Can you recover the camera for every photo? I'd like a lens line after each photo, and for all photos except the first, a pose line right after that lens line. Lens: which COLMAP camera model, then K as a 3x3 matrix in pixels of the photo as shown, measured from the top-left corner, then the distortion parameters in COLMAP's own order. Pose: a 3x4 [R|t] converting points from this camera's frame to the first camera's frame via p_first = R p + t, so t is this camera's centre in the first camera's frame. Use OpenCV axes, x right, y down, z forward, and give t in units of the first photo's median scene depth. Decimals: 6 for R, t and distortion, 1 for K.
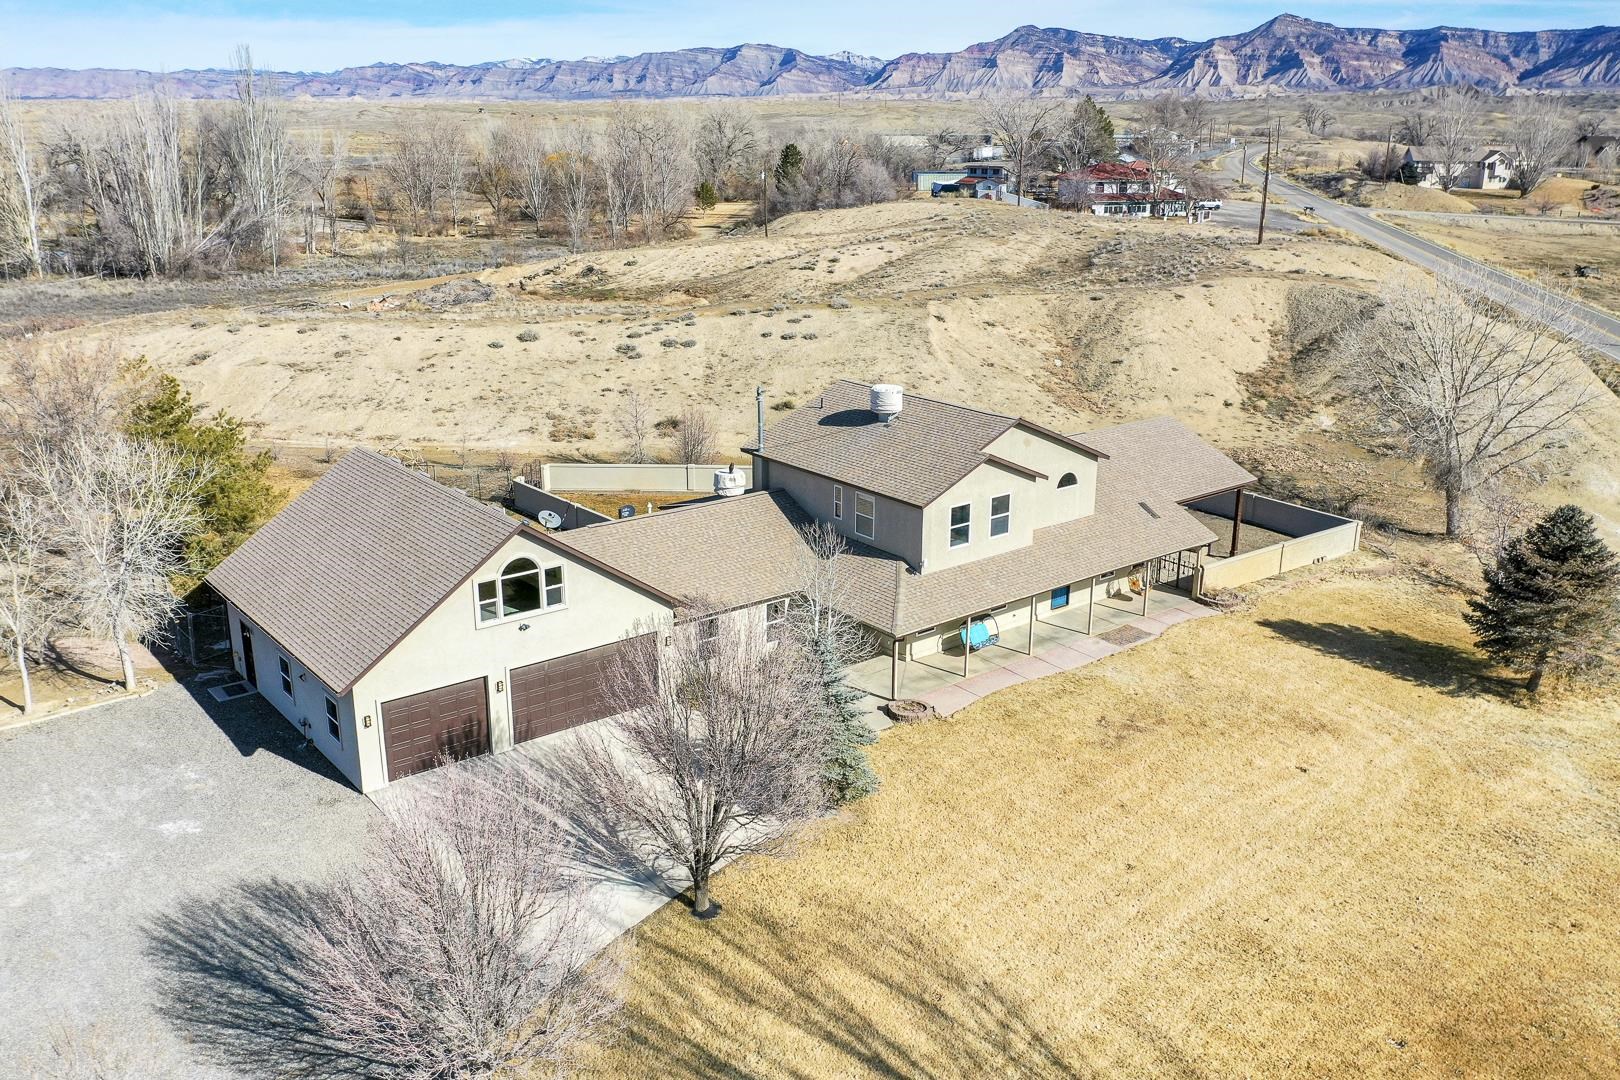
lens RADIAL K [[1365.9, 0, 834.9], [0, 1365.9, 541.3], [0, 0, 1]] dist [-0.003559, 0.005146]
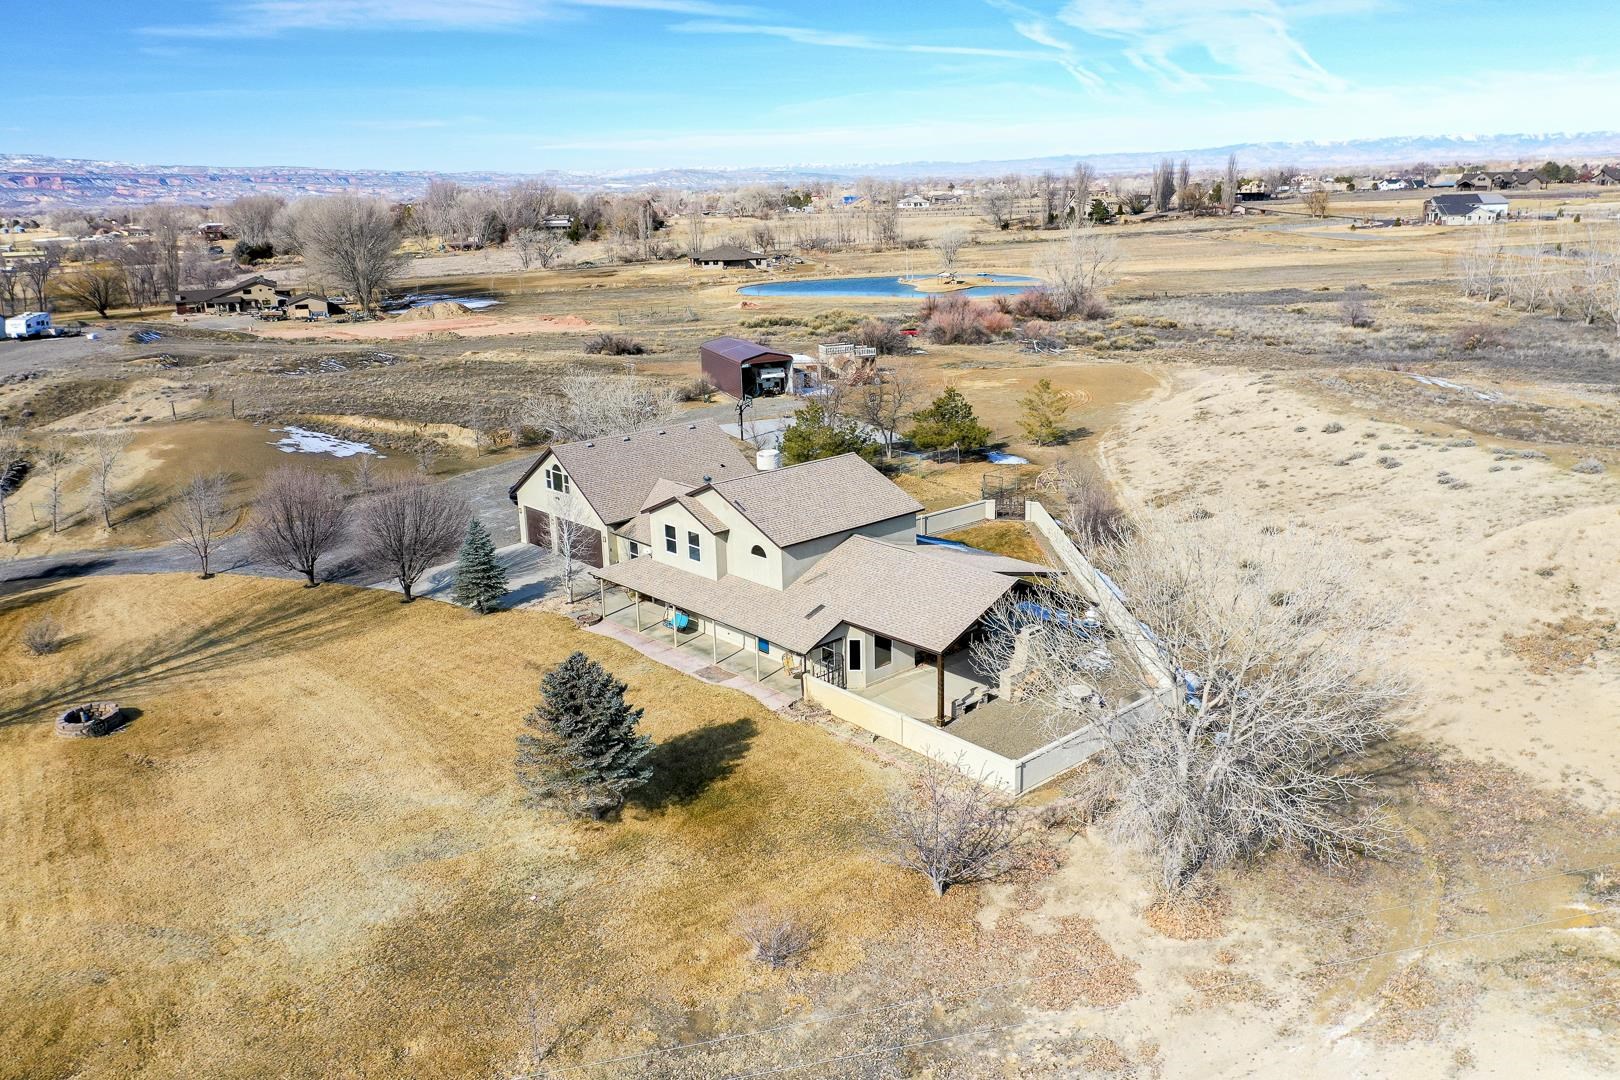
lens RADIAL K [[1283.1, 0, 802.4], [0, 1283.1, 531.5], [0, 0, 1]] dist [0.004154, -0.005145]
pose [[0.034052, 0.257385, -0.965709, 1.394026], [-0.269244, 0.932907, 0.239149, -0.378545], [0.962470, 0.251868, 0.101067, 0.968602]]
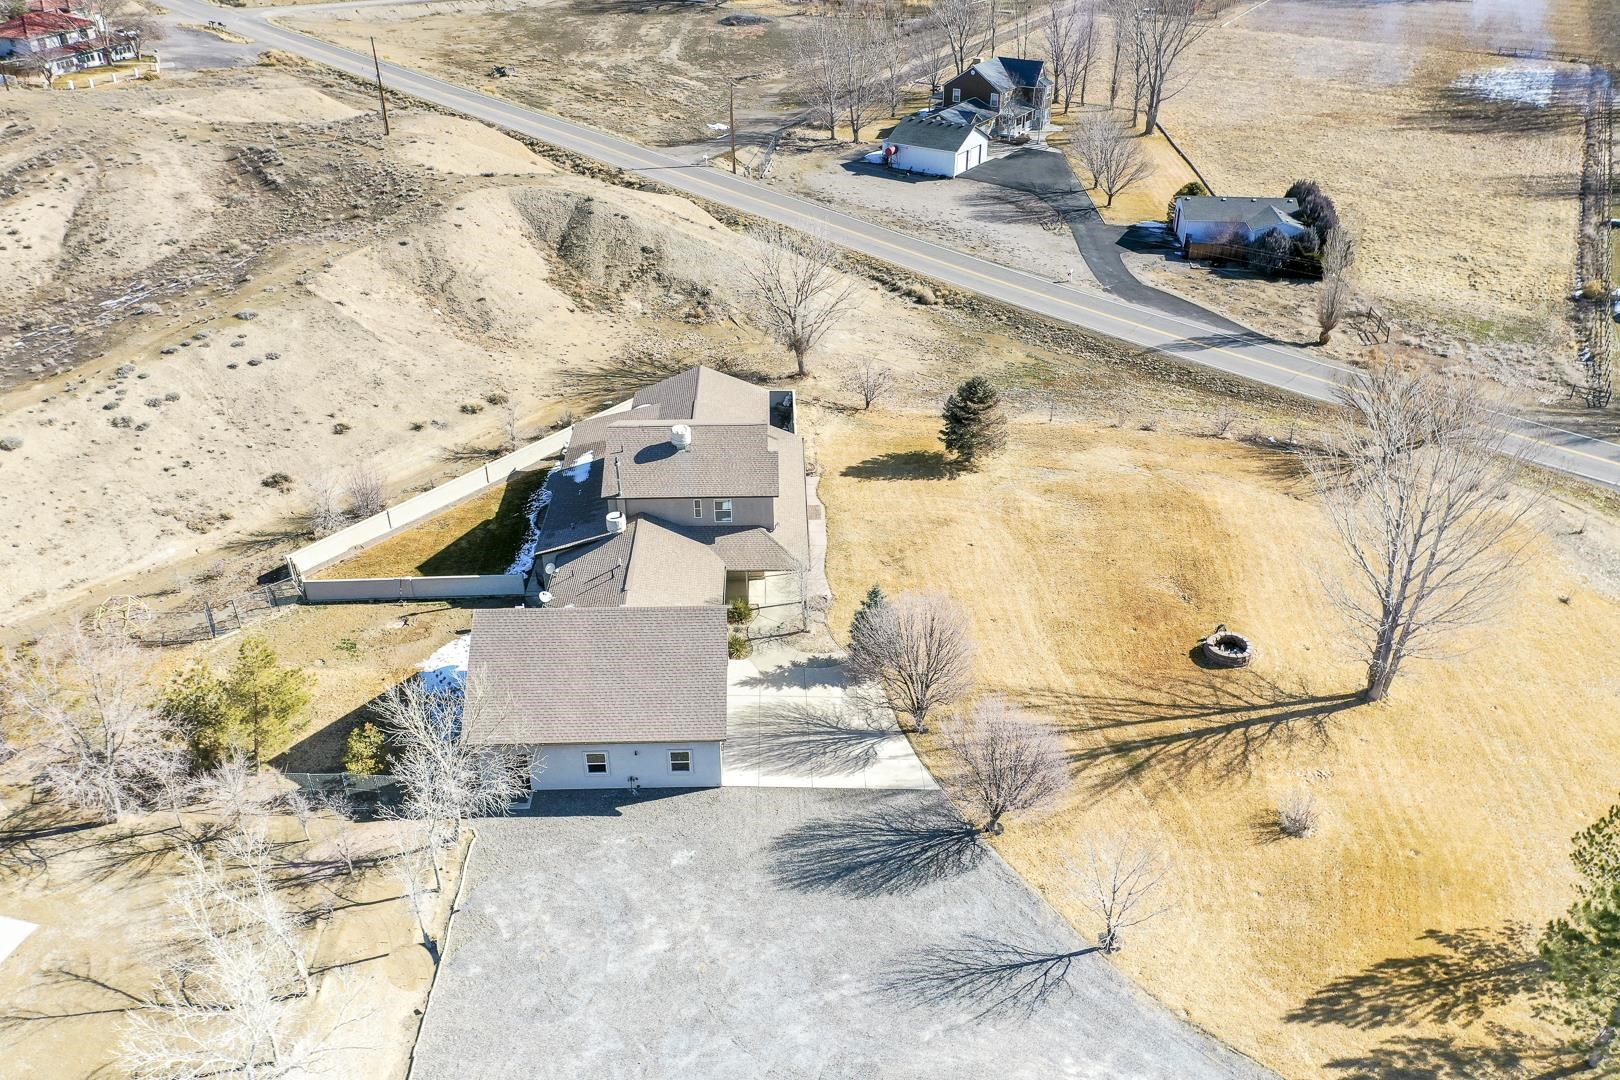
lens RADIAL K [[1283.1, 0, 804.3], [0, 1283.1, 527.8], [0, 0, 1]] dist [0.004154, -0.005145]
pose [[0.616658, -0.406860, 0.673942, -0.975269], [0.241695, 0.912594, 0.329782, -0.489683], [-0.749210, -0.040474, 0.661094, -0.108431]]
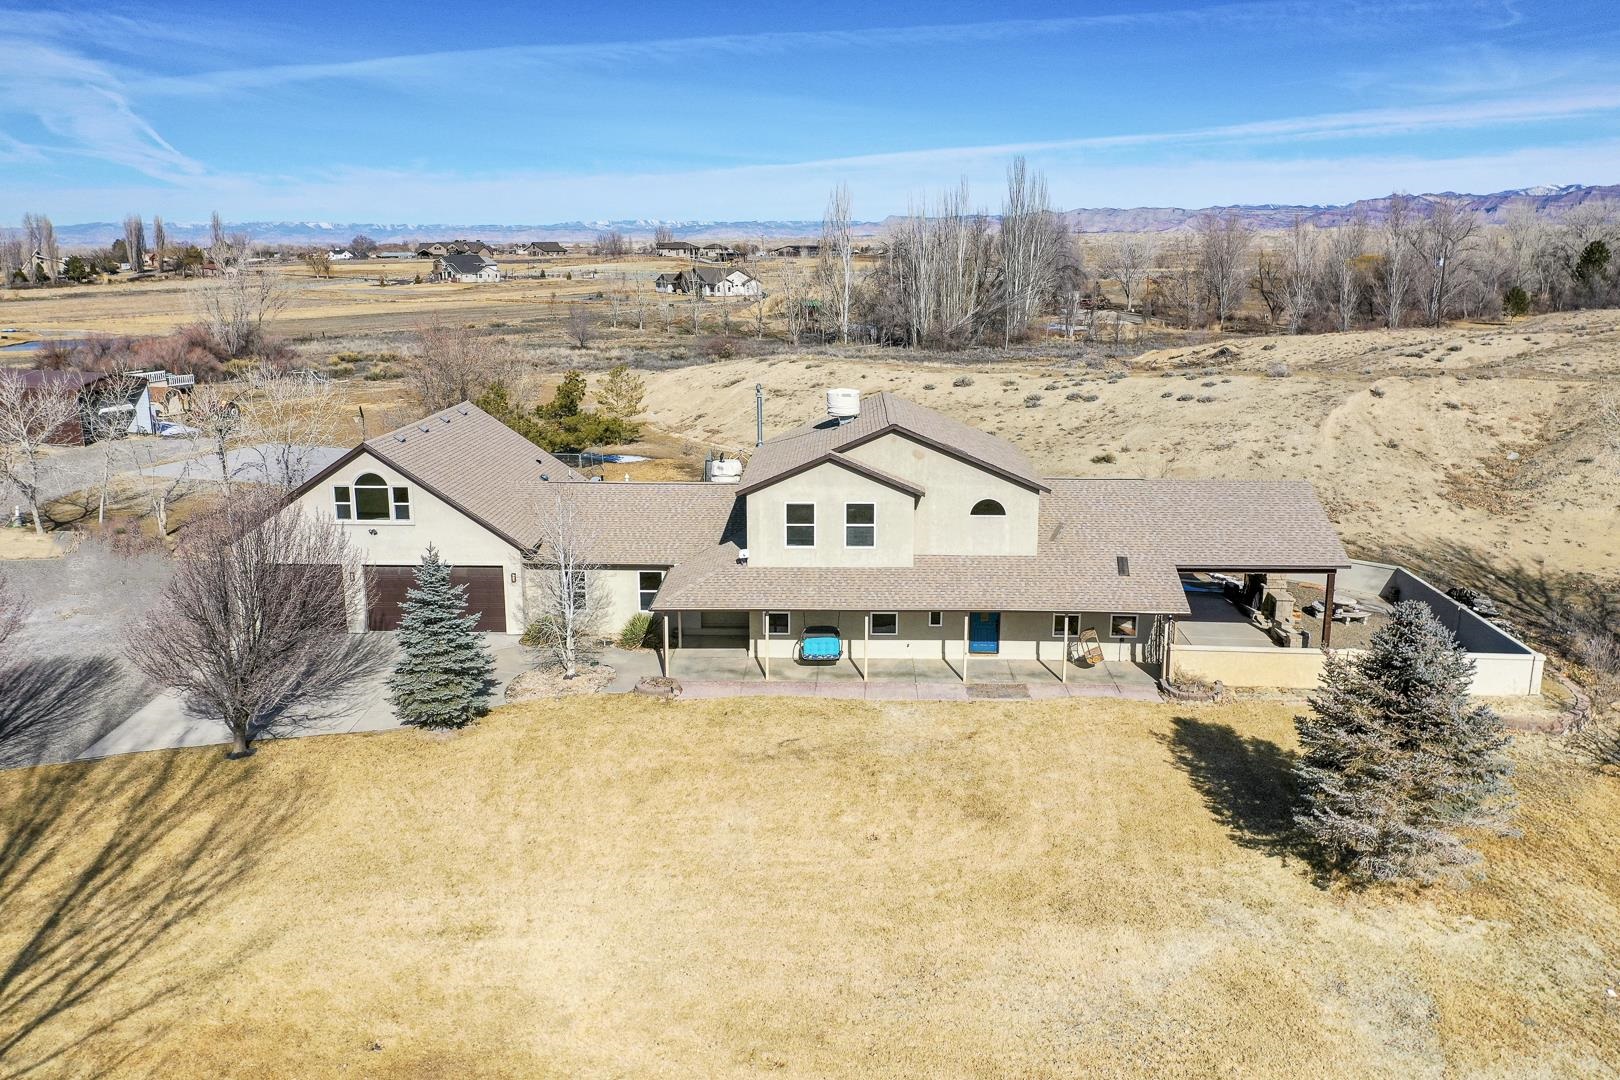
lens RADIAL K [[1283.1, 0, 814.0], [0, 1283.1, 545.1], [0, 0, 1]] dist [0.004154, -0.005145]
pose [[0.751144, 0.142179, -0.644645, 0.664110], [-0.189011, 0.981968, -0.003659, 0.003666], [0.632501, 0.124593, 0.764473, 0.310477]]
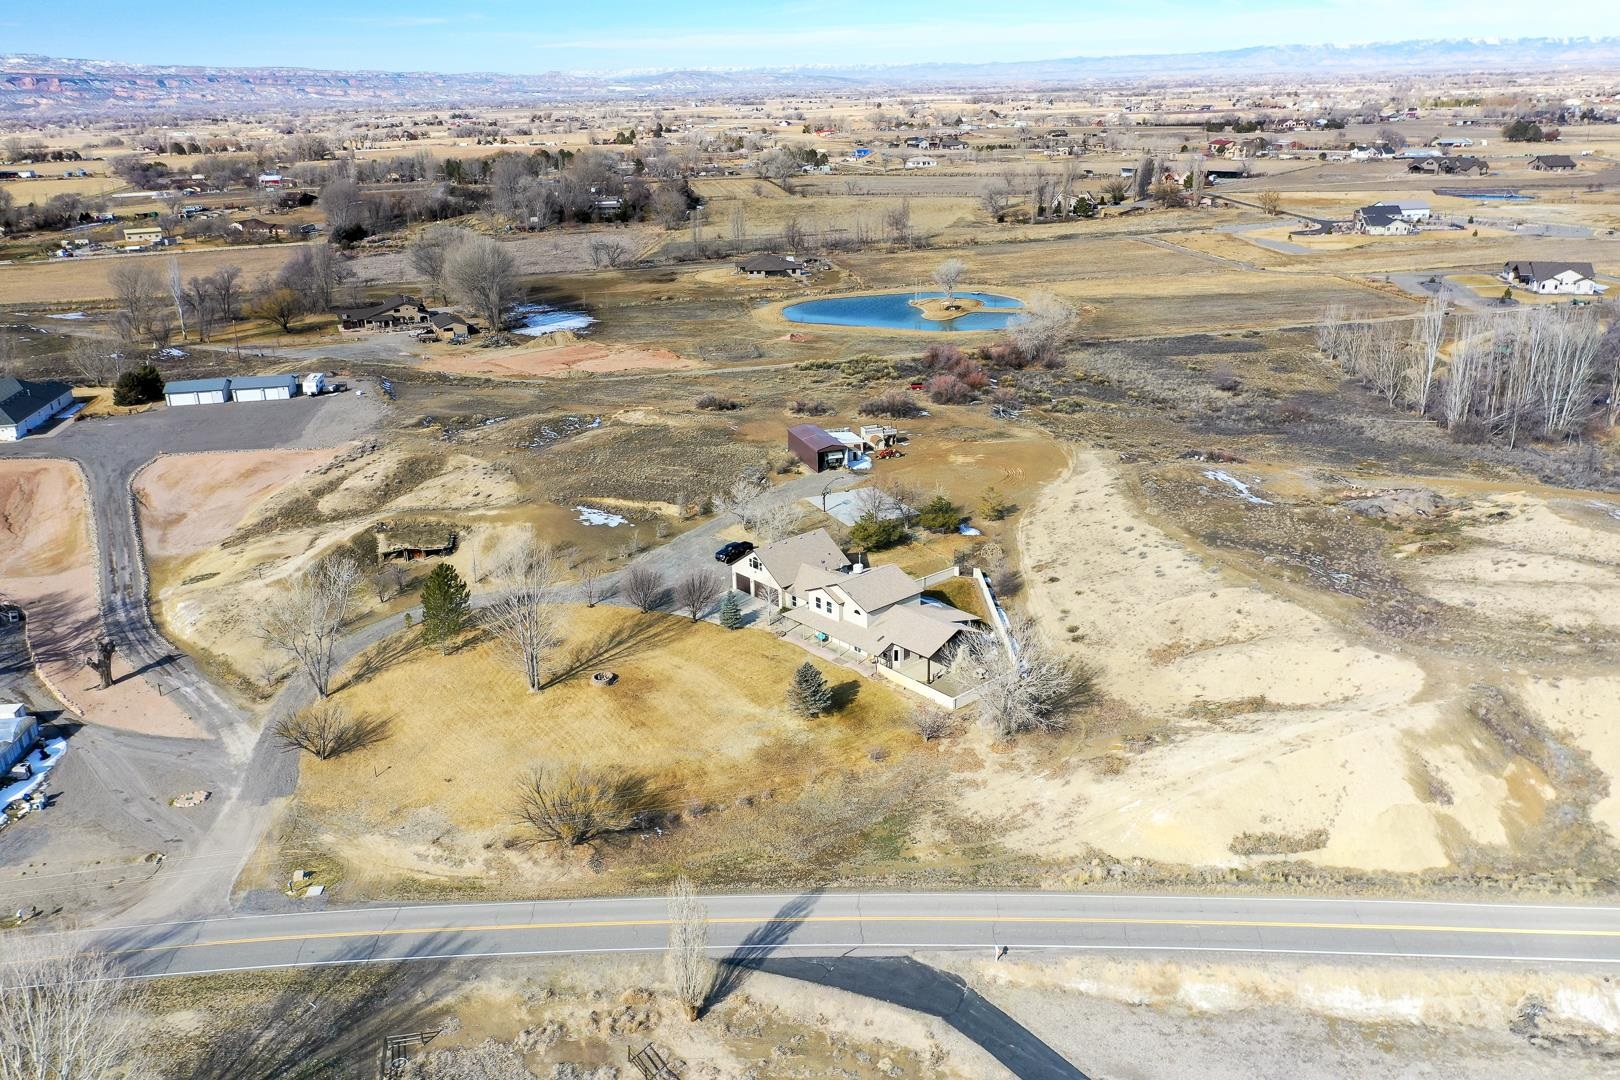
lens RADIAL K [[1283.1, 0, 805.4], [0, 1283.1, 536.4], [0, 0, 1]] dist [0.004154, -0.005145]
pose [[0.031708, 0.328818, -0.943861, 3.090279], [-0.275124, 0.910727, 0.308033, -1.152895], [0.960886, 0.249911, 0.119343, 0.514169]]
